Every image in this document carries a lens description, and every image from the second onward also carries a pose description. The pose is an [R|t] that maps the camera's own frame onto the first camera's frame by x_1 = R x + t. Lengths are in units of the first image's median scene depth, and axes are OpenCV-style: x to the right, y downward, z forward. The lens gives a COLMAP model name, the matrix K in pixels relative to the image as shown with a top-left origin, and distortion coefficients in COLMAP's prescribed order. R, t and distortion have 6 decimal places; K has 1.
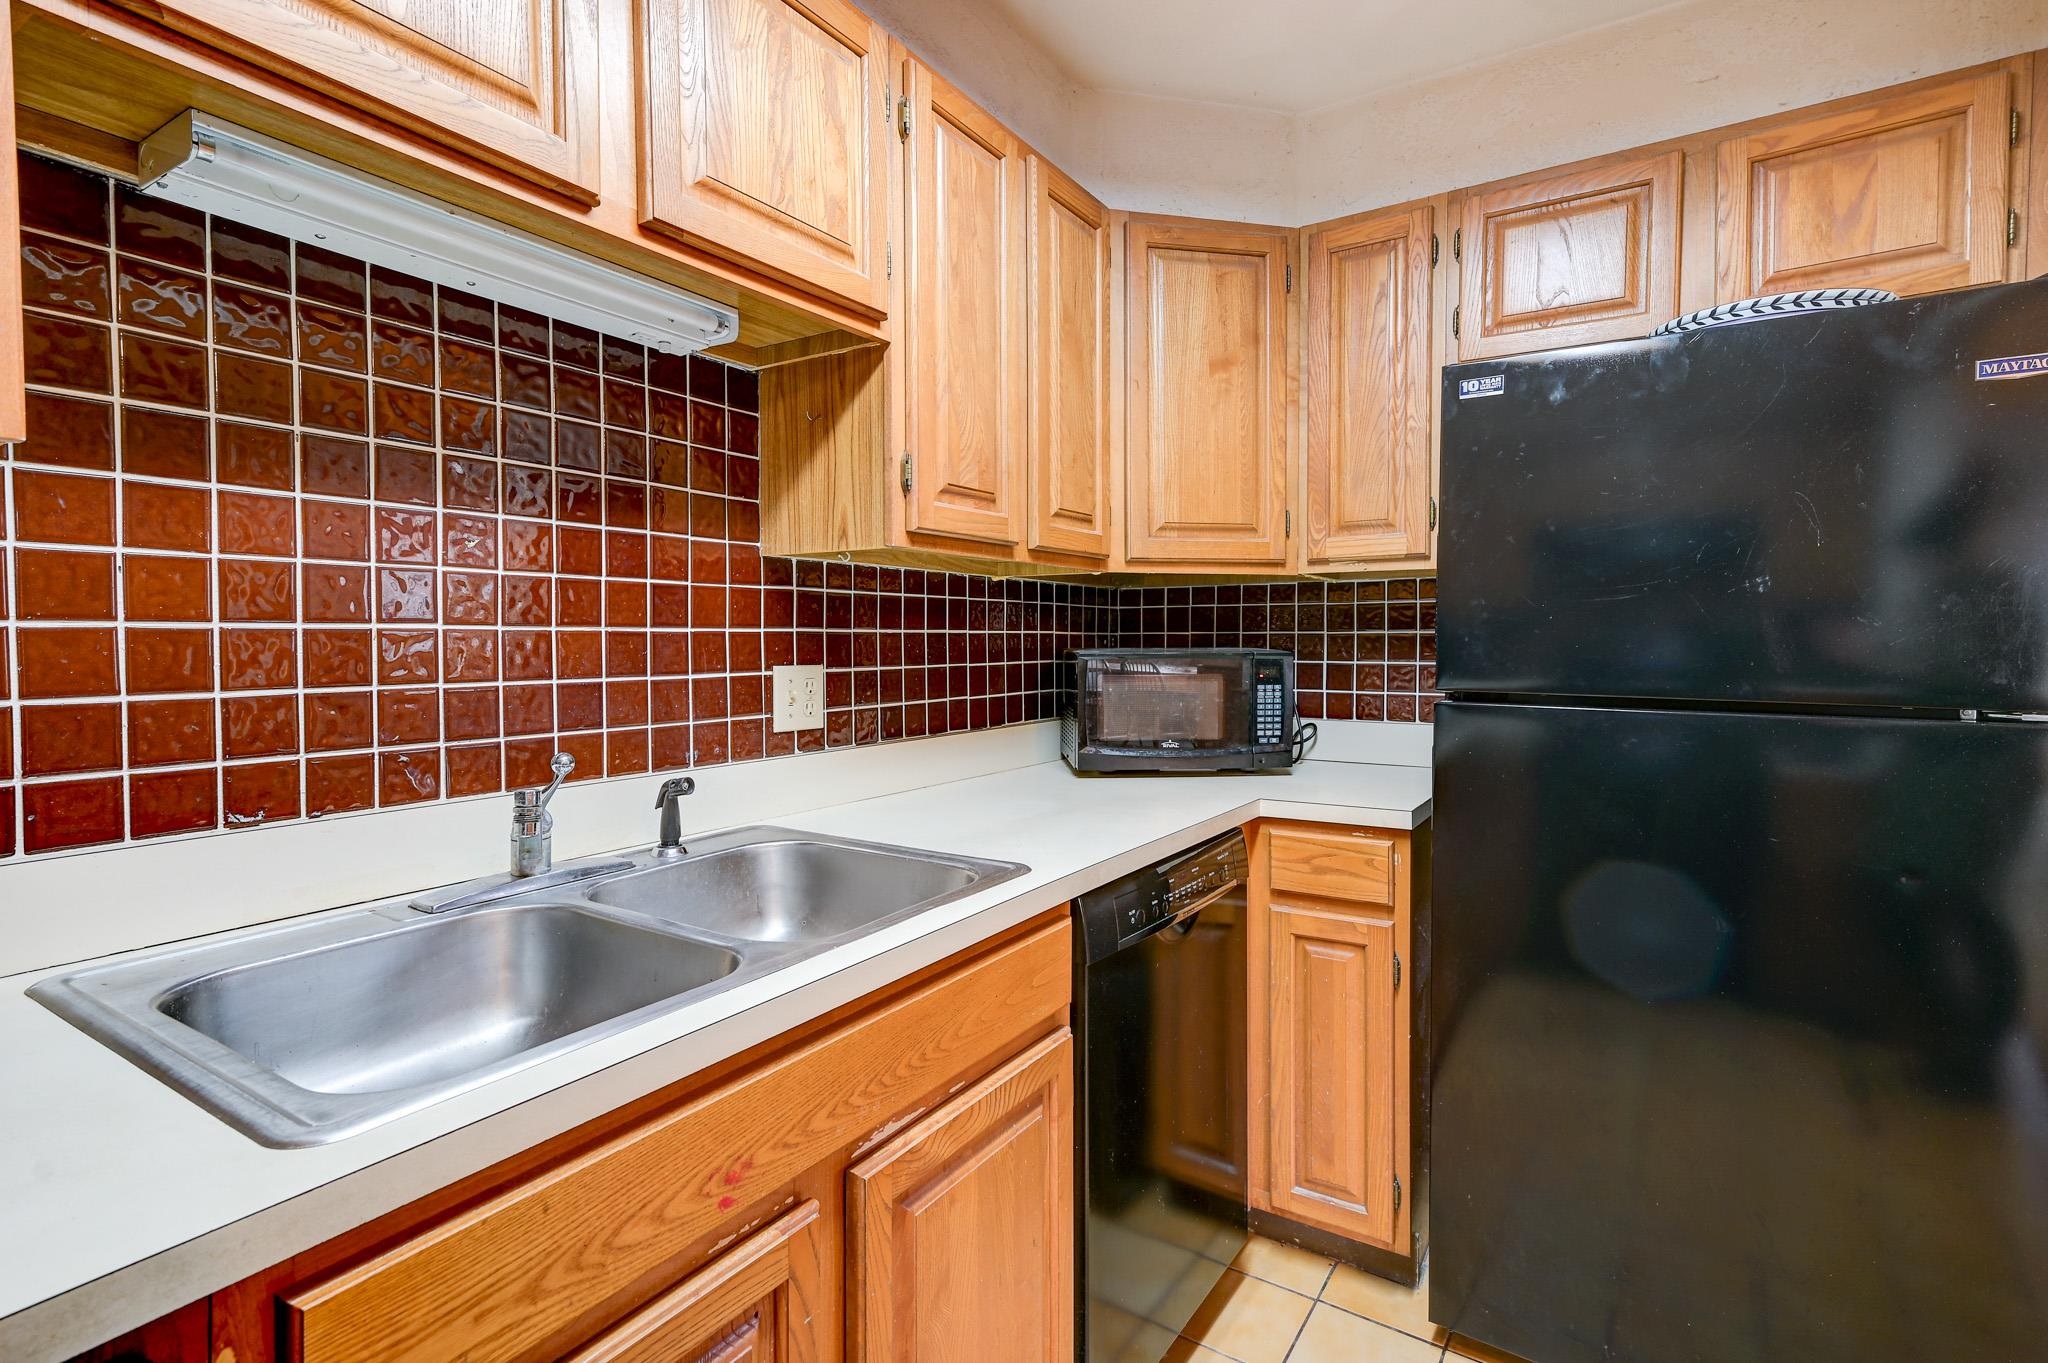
lens RADIAL K [[967.8, 0, 1046.8], [0, 967.8, 659.5], [0, 0, 1]] dist [0.008436, 0.004084]
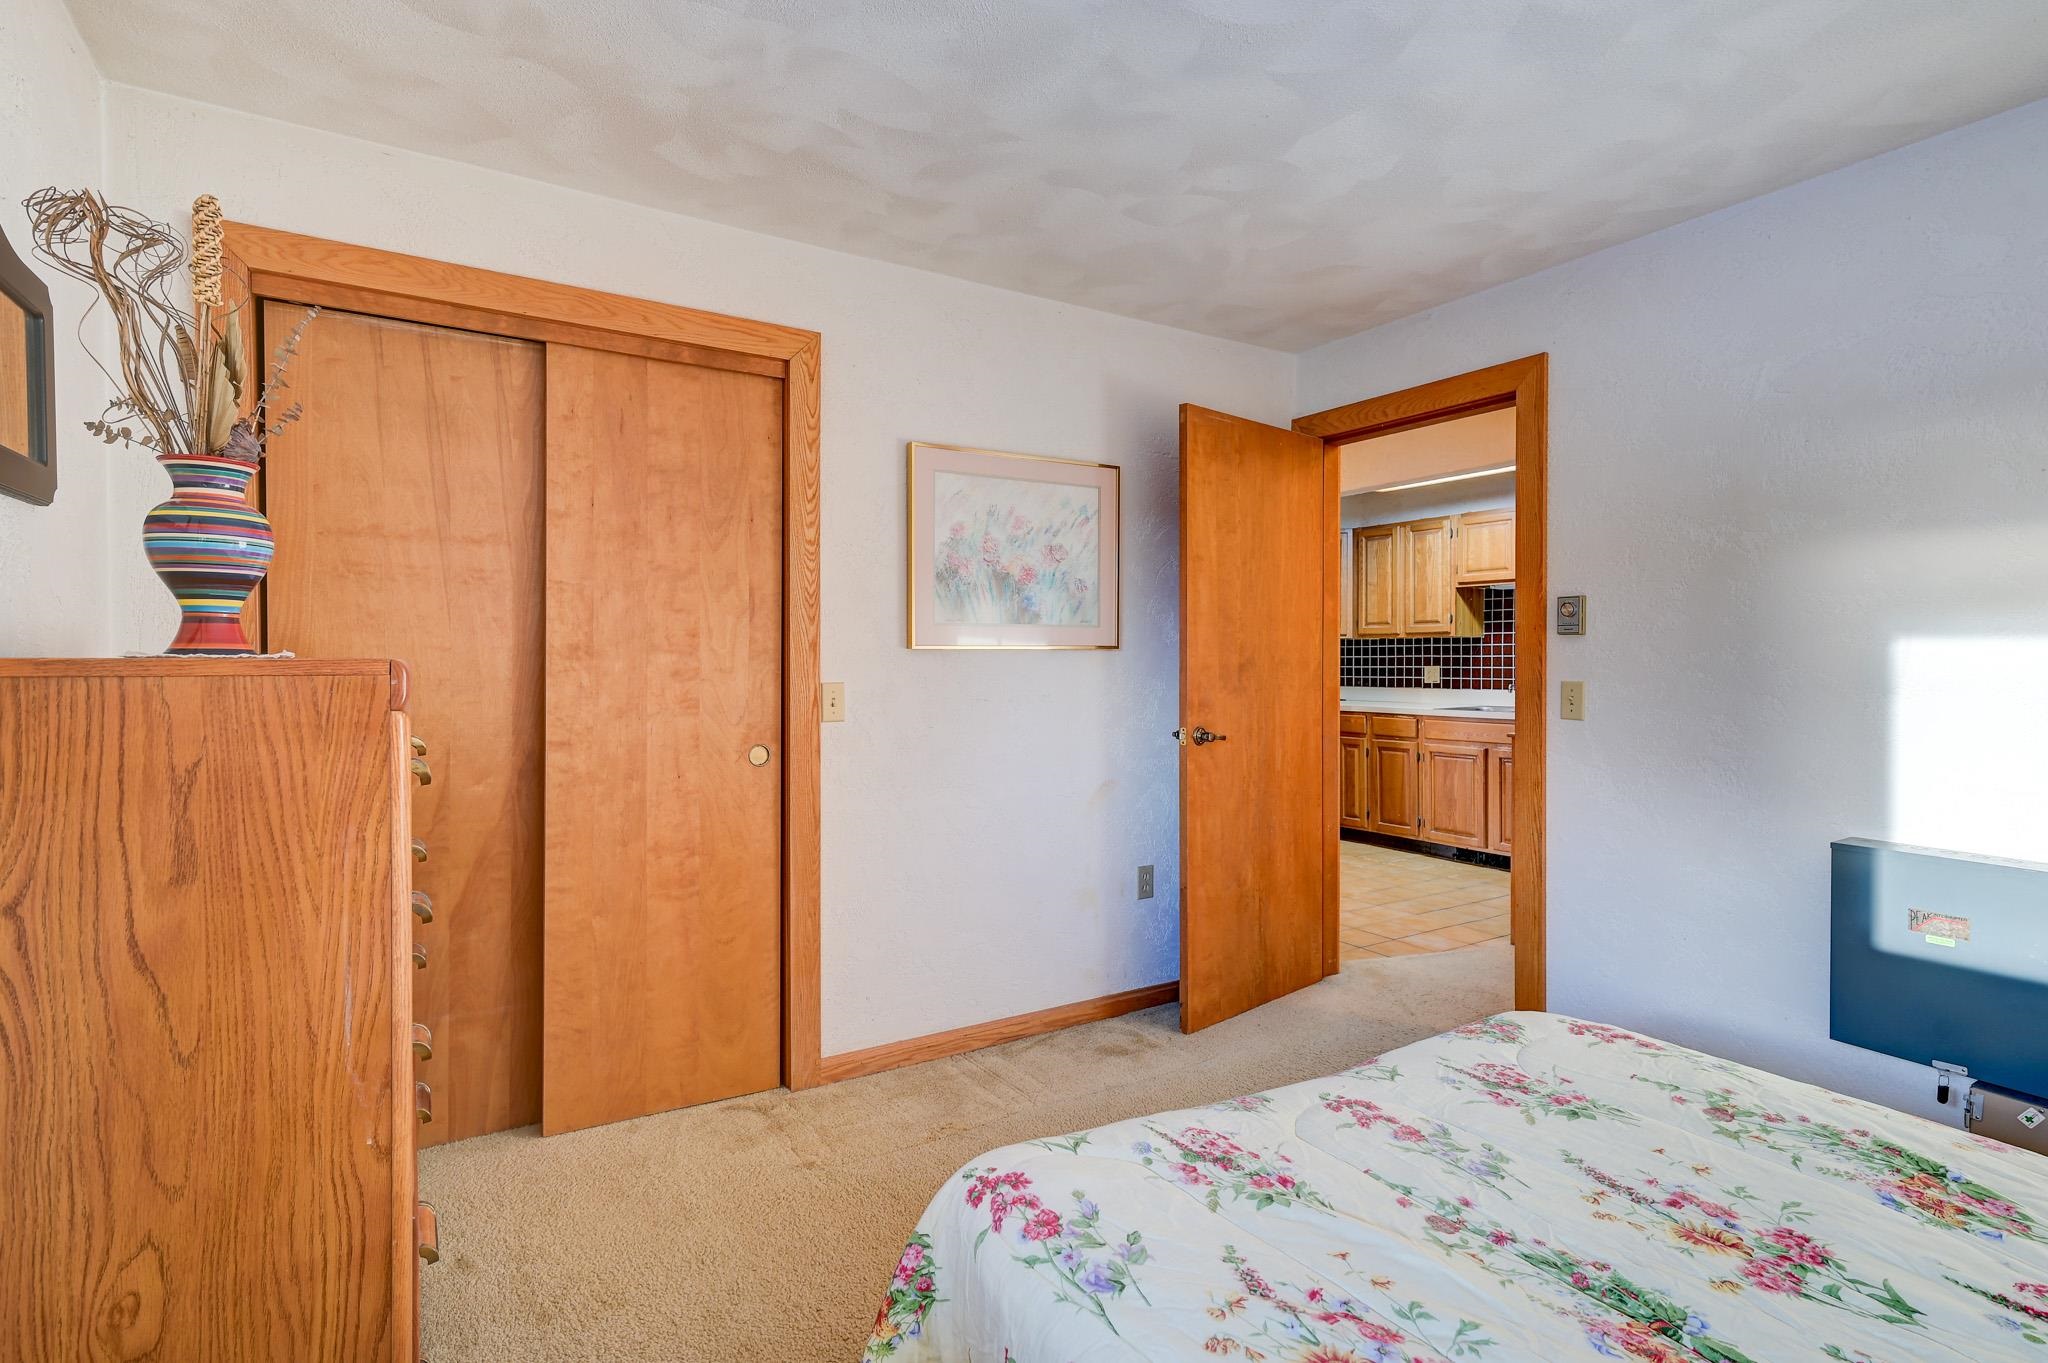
lens RADIAL K [[1031.9, 0, 1020.0], [0, 1031.9, 659.6], [0, 0, 1]] dist [0.011657, 0.000307]
pose [[-0.432502, -0.001799, -0.901631, 3.862056], [-0.023238, 0.999688, 0.009152, -0.000651], [0.901334, 0.024910, -0.432409, 0.638019]]
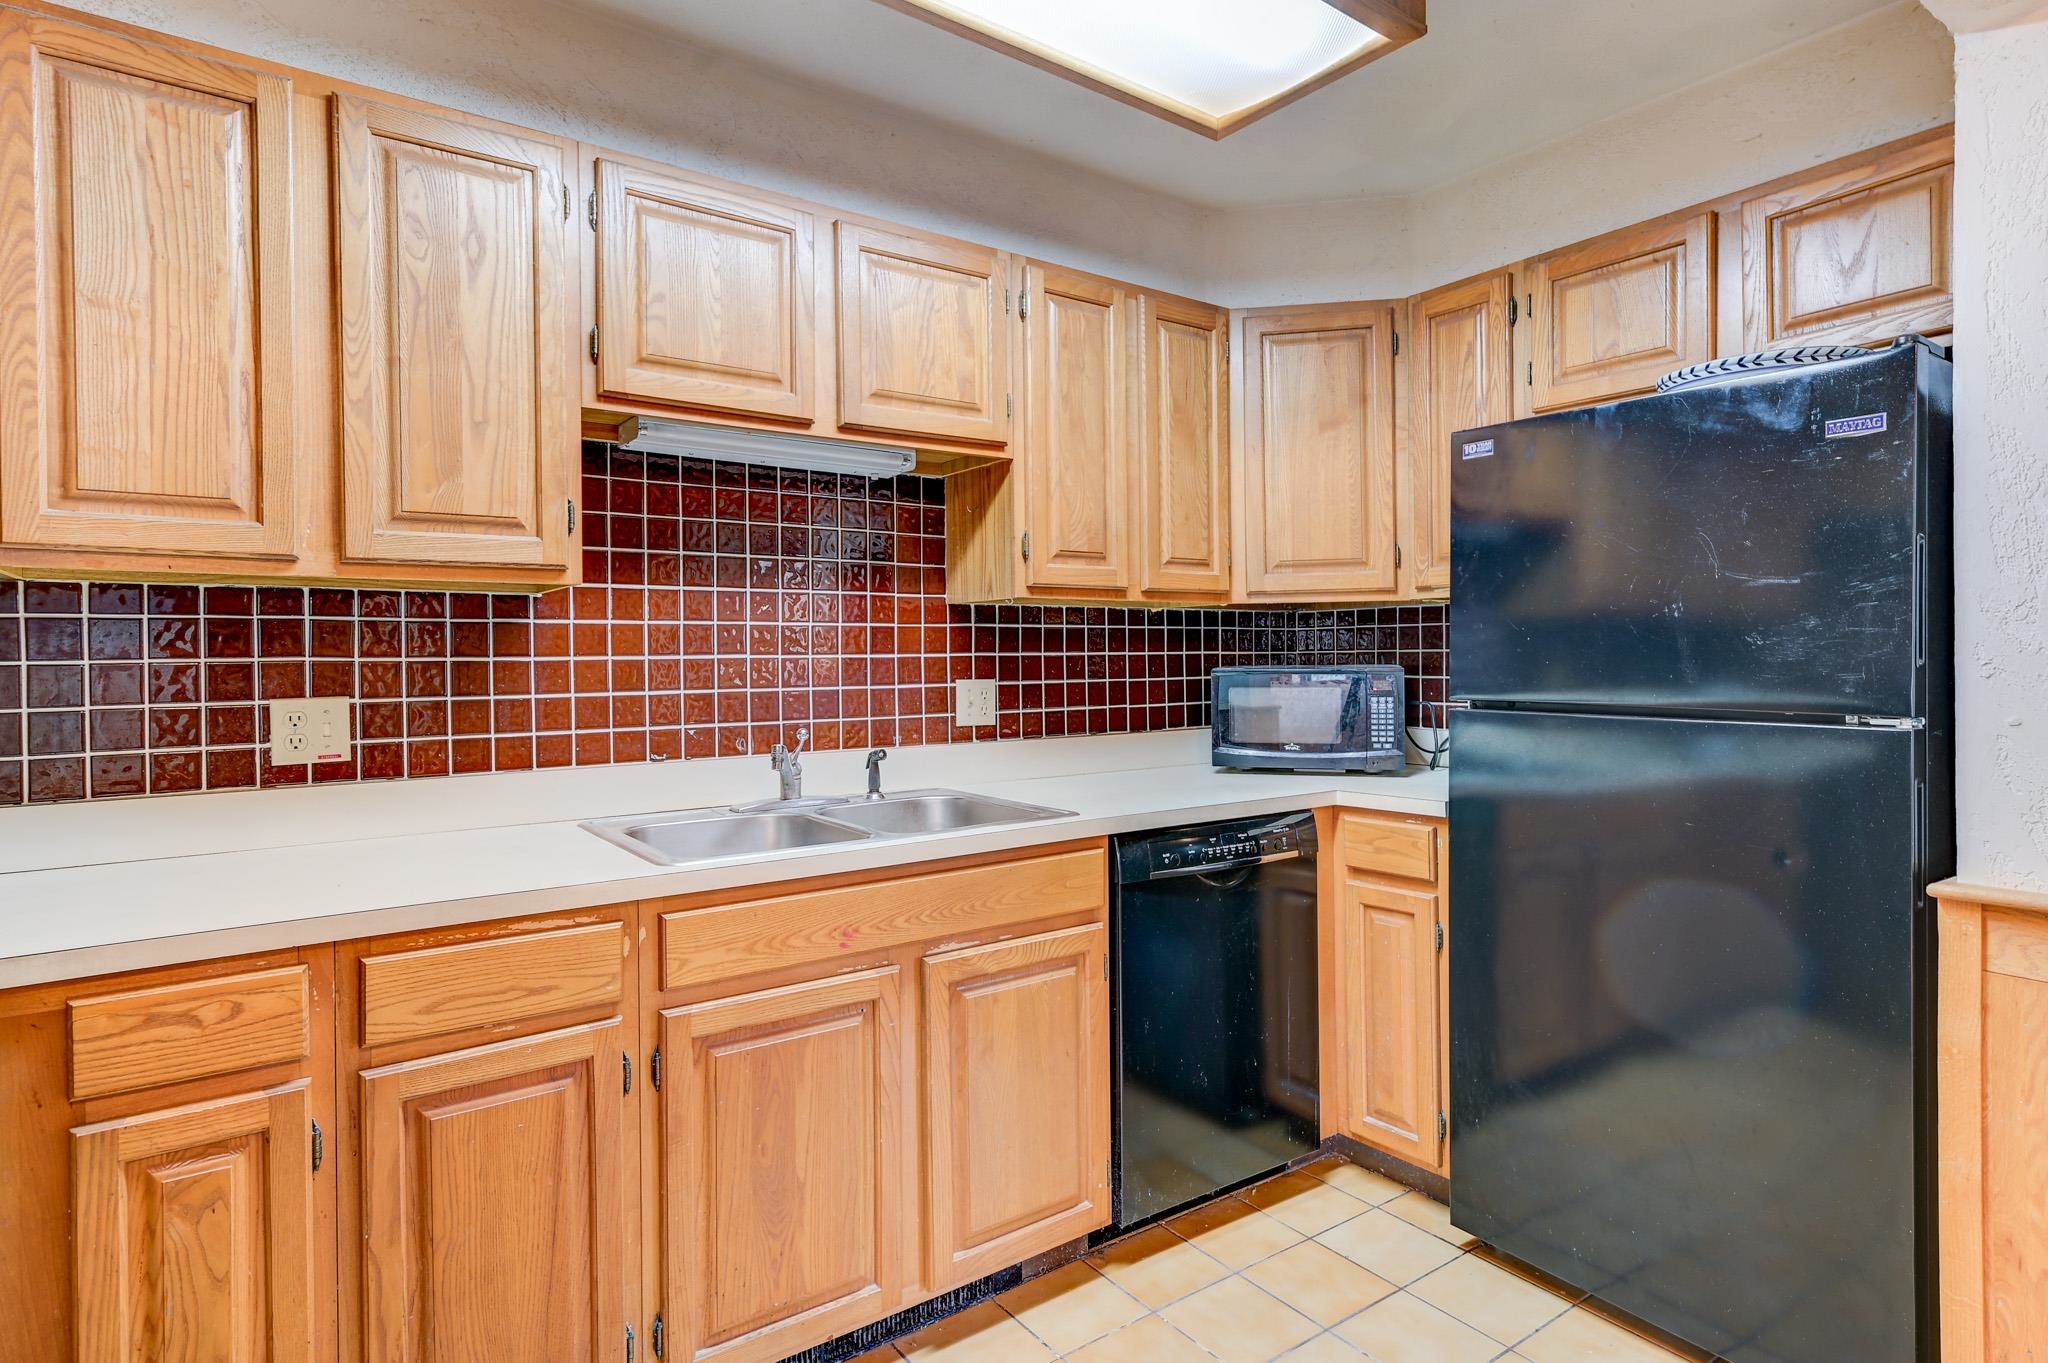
lens RADIAL K [[1071.3, 0, 1012.3], [0, 1071.3, 665.1], [0, 0, 1]] dist [0.004371, 0.002220]
pose [[0.924169, -0.005137, -0.381948, 0.410060], [0.000509, 0.999925, -0.012217, 0.004578], [0.381982, 0.011097, 0.924103, -0.447748]]
